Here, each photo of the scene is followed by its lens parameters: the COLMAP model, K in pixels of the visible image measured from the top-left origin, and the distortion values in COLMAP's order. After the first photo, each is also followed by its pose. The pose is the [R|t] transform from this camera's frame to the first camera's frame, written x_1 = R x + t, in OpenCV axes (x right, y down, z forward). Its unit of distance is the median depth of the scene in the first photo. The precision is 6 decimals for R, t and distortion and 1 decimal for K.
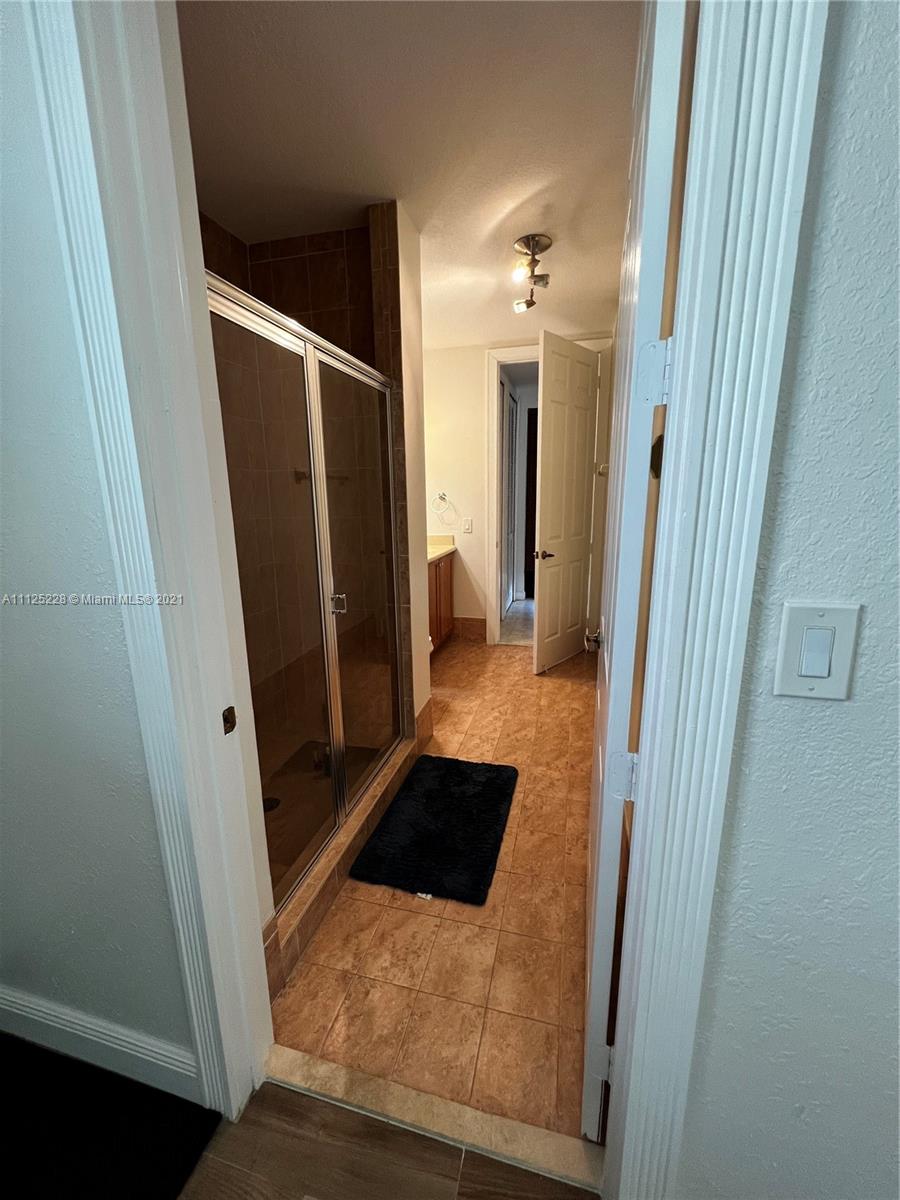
lens RADIAL K [[481.4, 0, 448.5], [0, 481.4, 599.2], [0, 0, 1]] dist [-0.003513, 0.001194]
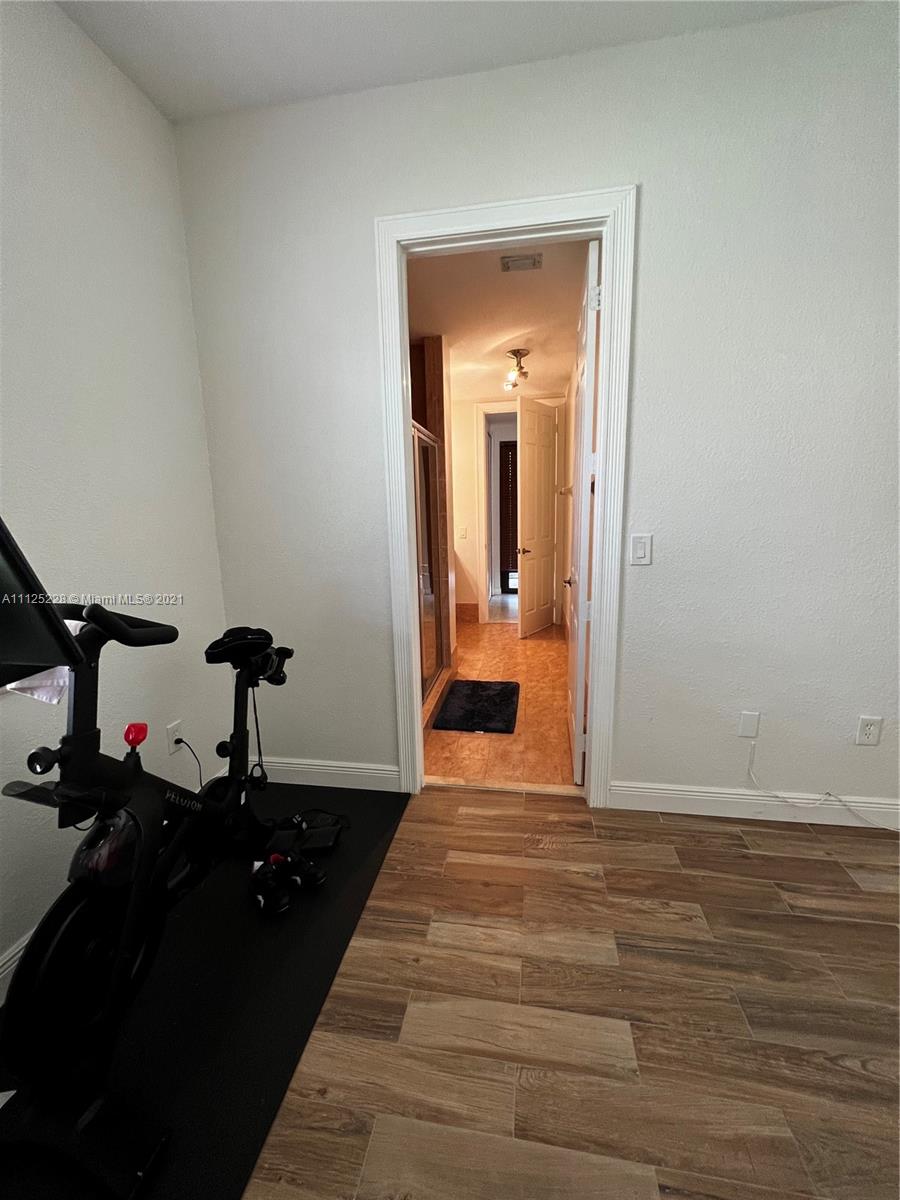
lens RADIAL K [[481.4, 0, 448.4], [0, 481.4, 599.0], [0, 0, 1]] dist [-0.003513, 0.001194]
pose [[0.995860, -0.028505, 0.086315, -0.218376], [0.031482, 0.998948, -0.033334, 0.131909], [-0.085274, 0.035913, 0.995710, -0.557743]]
